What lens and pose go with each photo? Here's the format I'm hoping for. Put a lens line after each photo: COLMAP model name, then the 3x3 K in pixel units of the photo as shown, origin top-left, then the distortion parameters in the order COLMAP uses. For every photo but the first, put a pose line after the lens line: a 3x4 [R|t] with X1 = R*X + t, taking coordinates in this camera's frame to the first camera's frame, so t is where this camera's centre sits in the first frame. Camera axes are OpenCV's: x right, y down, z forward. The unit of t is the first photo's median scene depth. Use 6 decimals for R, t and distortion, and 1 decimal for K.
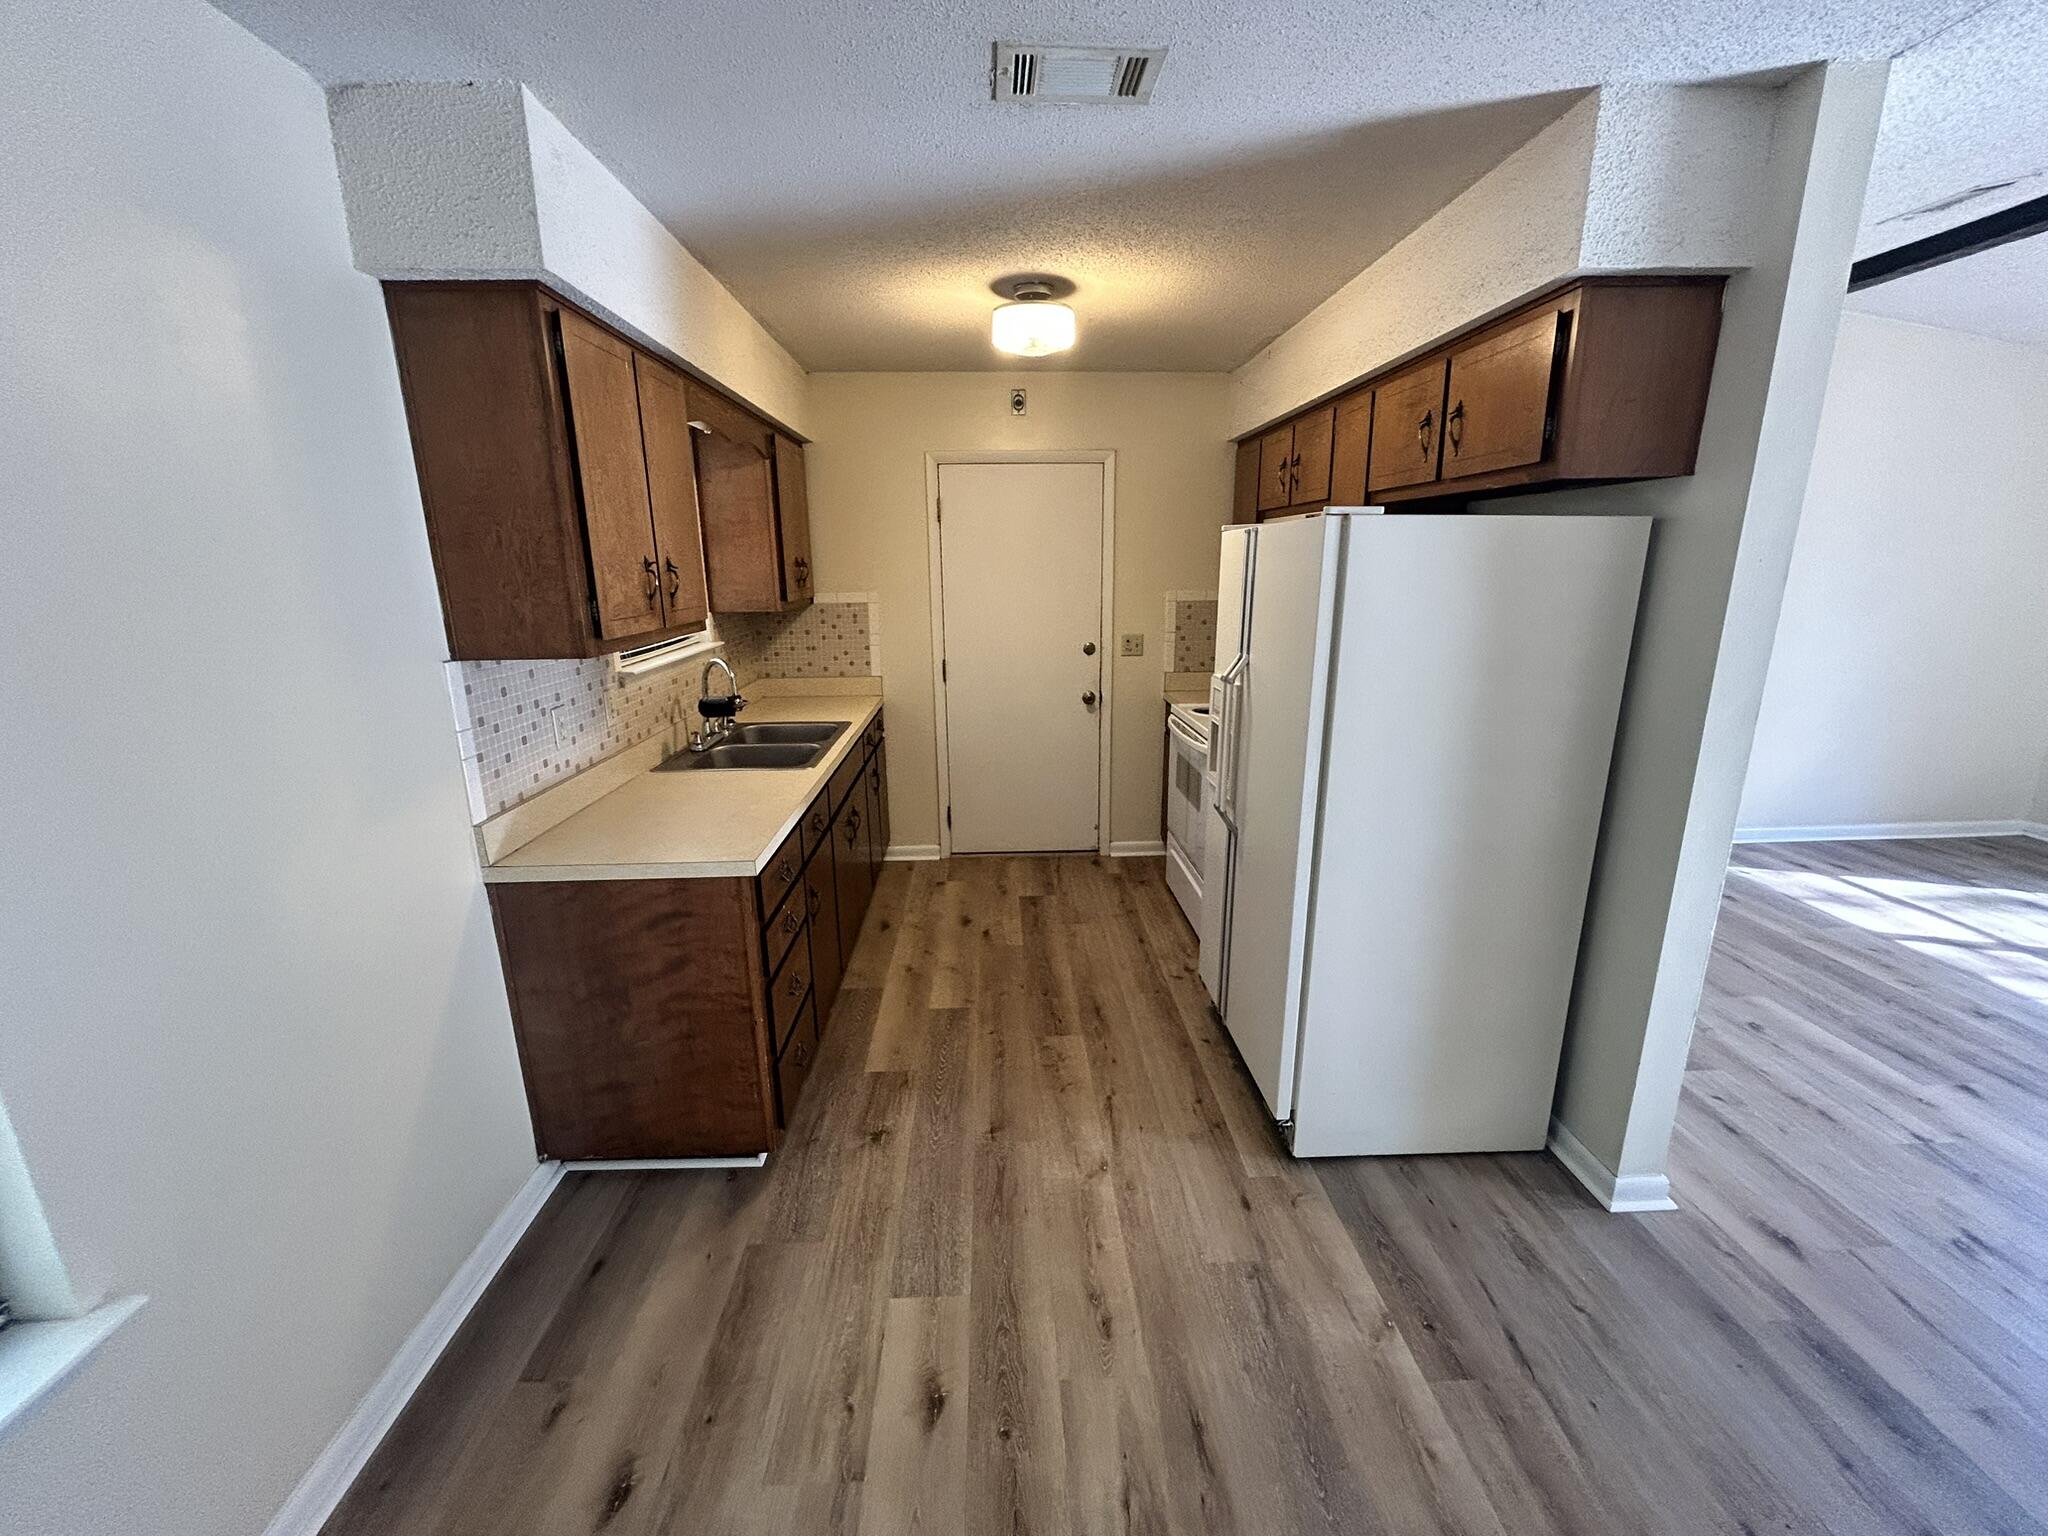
lens RADIAL K [[821.6, 0, 1021.6], [0, 821.6, 767.3], [0, 0, 1]] dist [0.009980, -0.004934]
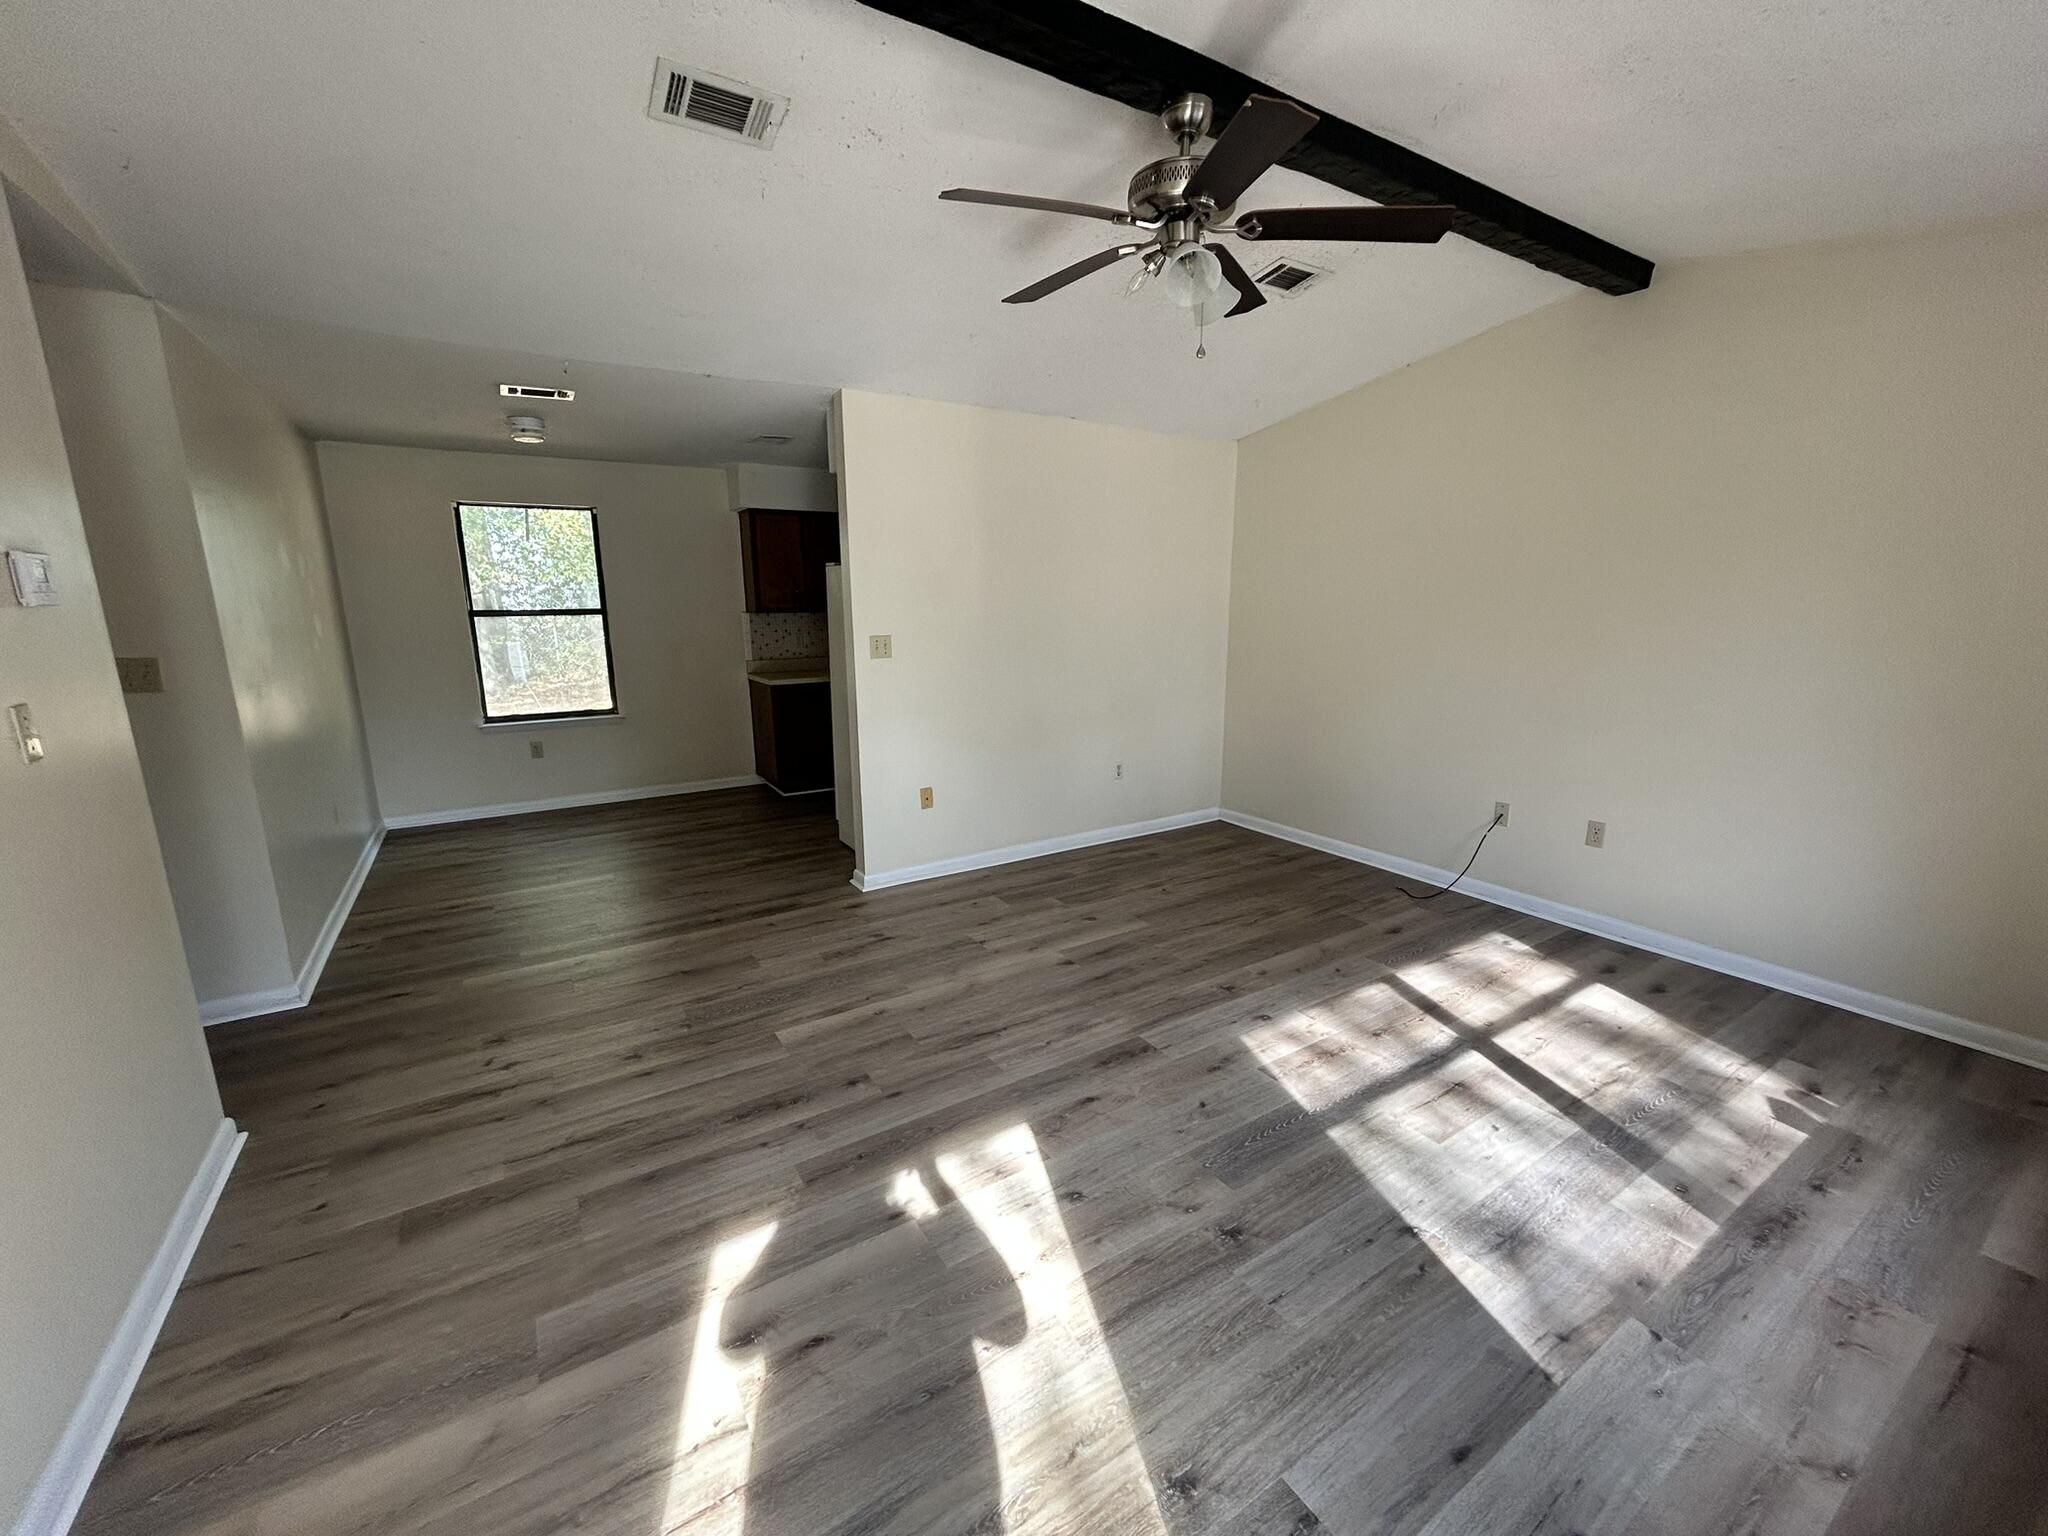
lens RADIAL K [[821.6, 0, 1021.6], [0, 821.6, 767.3], [0, 0, 1]] dist [0.009980, -0.004934]
pose [[0.502331, 0.188021, -0.843985, 1.784372], [-0.210294, 0.973331, 0.091672, -0.032715], [0.838713, 0.131435, 0.528474, 0.128392]]
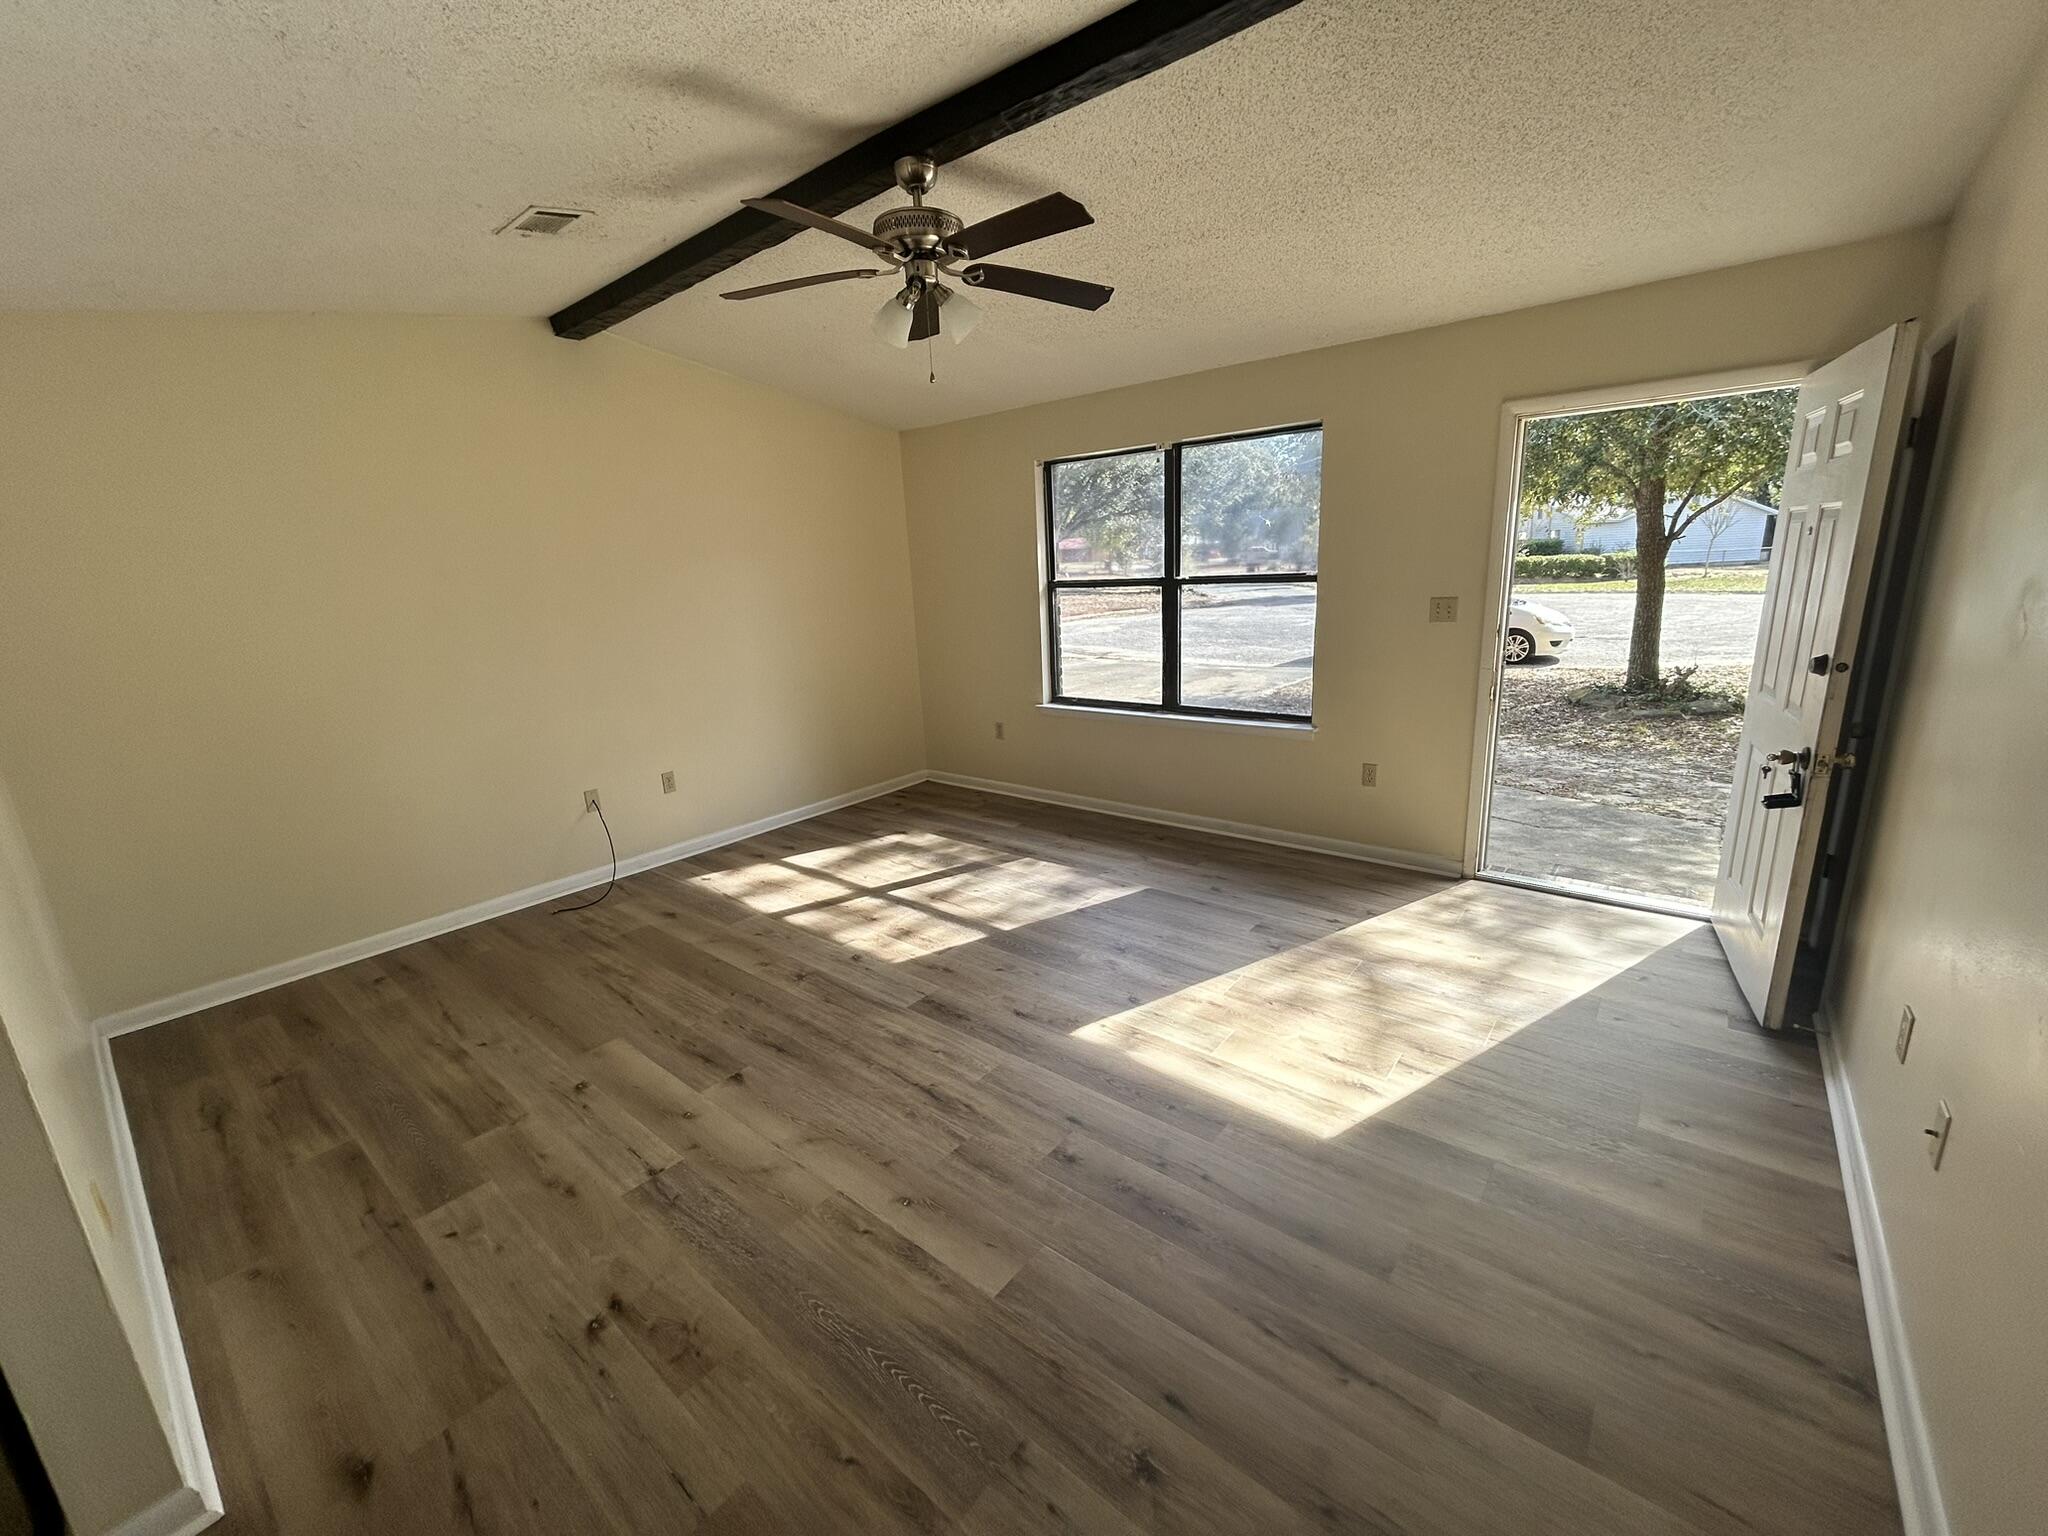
lens RADIAL K [[821.6, 0, 1021.6], [0, 821.6, 767.3], [0, 0, 1]] dist [0.009980, -0.004934]
pose [[0.665773, -0.198429, 0.719286, 0.572292], [0.218768, 0.973537, 0.066077, 0.011086], [-0.713363, 0.113365, 0.691564, -0.028430]]
